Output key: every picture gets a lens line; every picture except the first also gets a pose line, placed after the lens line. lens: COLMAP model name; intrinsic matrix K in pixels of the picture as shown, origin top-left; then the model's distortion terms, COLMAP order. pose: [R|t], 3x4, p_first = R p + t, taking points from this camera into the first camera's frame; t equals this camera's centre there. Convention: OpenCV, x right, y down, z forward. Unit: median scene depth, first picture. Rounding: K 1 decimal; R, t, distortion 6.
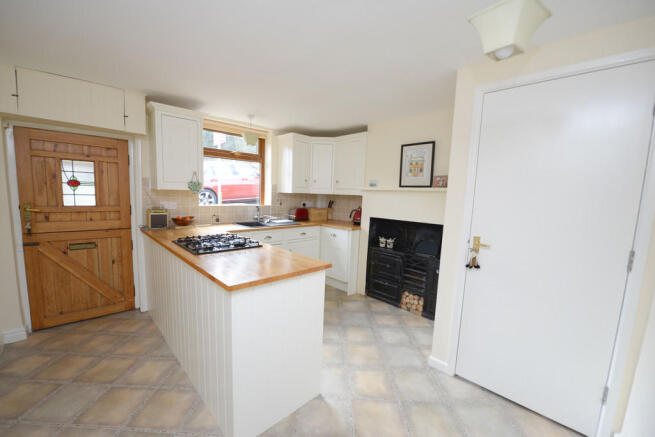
lens RADIAL K [[264.7, 0, 325.3], [0, 264.7, 221.4], [0, 0, 1]] dist [-0.022042, -0.000619]
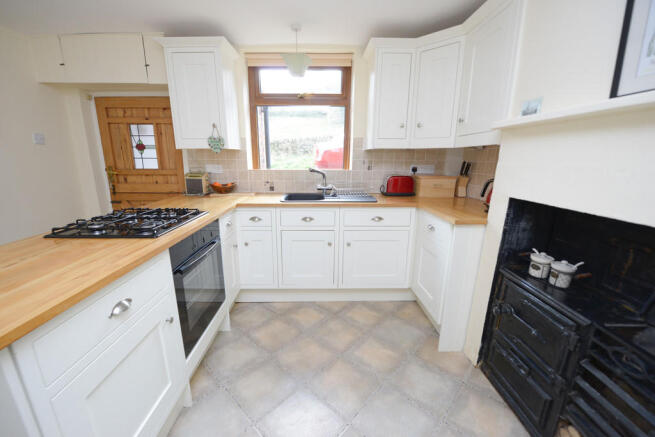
lens RADIAL K [[264.7, 0, 321.8], [0, 264.7, 223.4], [0, 0, 1]] dist [-0.022042, -0.000619]
pose [[0.731068, 0.129909, -0.669823, 0.252394], [-0.051981, 0.989458, 0.135167, -0.017769], [0.680322, -0.063998, 0.730114, 0.557844]]
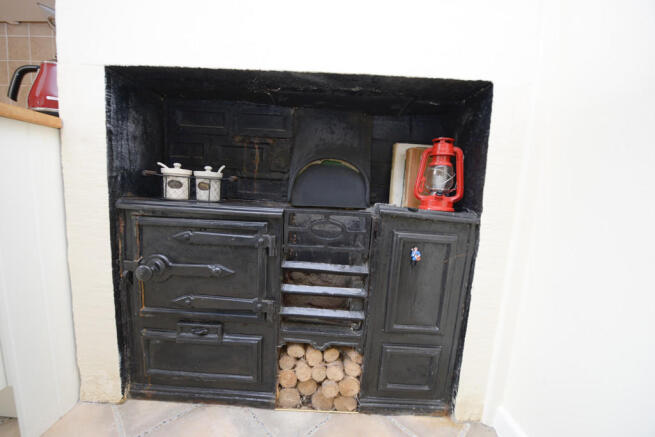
lens RADIAL K [[264.7, 0, 322.2], [0, 264.7, 224.5], [0, 0, 1]] dist [-0.022042, -0.000619]
pose [[0.702472, -0.102419, 0.704303, 0.142791], [0.053948, 0.994407, 0.090797, 0.113822], [-0.709664, -0.025787, 0.704069, 0.779828]]
